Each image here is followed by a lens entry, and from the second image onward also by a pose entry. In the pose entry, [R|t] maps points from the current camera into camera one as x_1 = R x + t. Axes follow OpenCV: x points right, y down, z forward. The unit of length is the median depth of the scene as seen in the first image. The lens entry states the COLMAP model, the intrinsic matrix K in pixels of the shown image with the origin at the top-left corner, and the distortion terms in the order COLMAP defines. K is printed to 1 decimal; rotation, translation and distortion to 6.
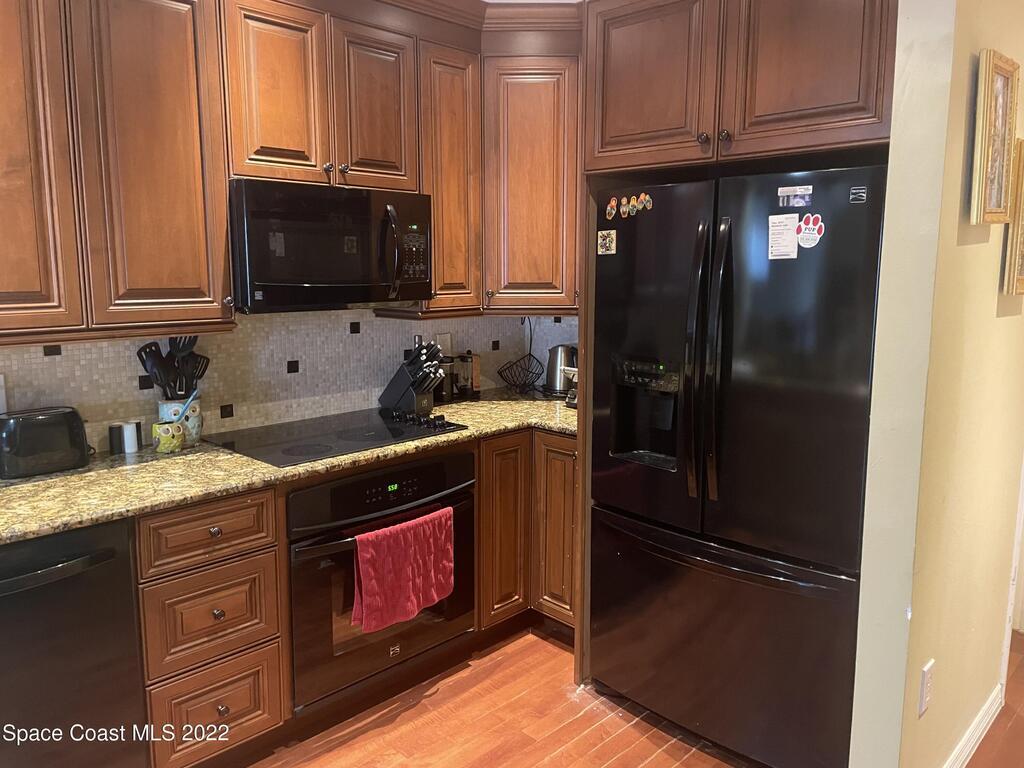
lens RADIAL K [[776.8, 0, 508.0], [0, 776.8, 376.6], [0, 0, 1]] dist [0.089653, -0.112923]
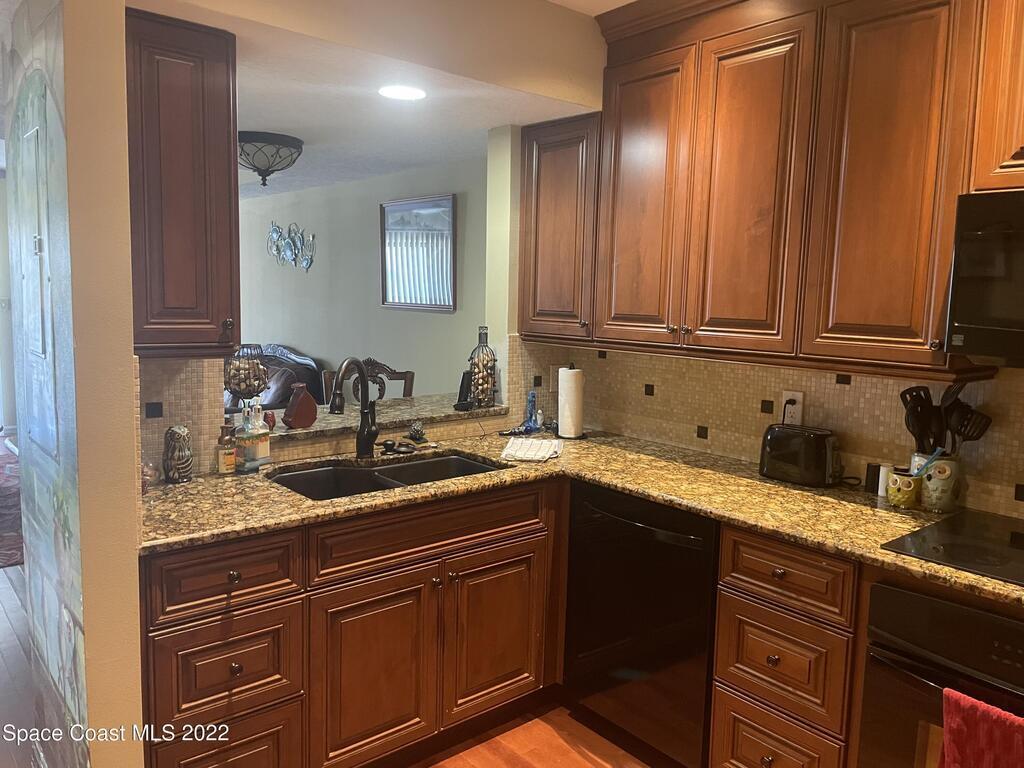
lens RADIAL K [[776.8, 0, 508.8], [0, 776.8, 386.2], [0, 0, 1]] dist [0.089653, -0.112923]
pose [[-0.103925, 0.116709, -0.987714, 0.525750], [-0.169393, 0.976505, 0.133208, -0.088950], [0.980054, 0.181155, -0.081713, 0.639142]]
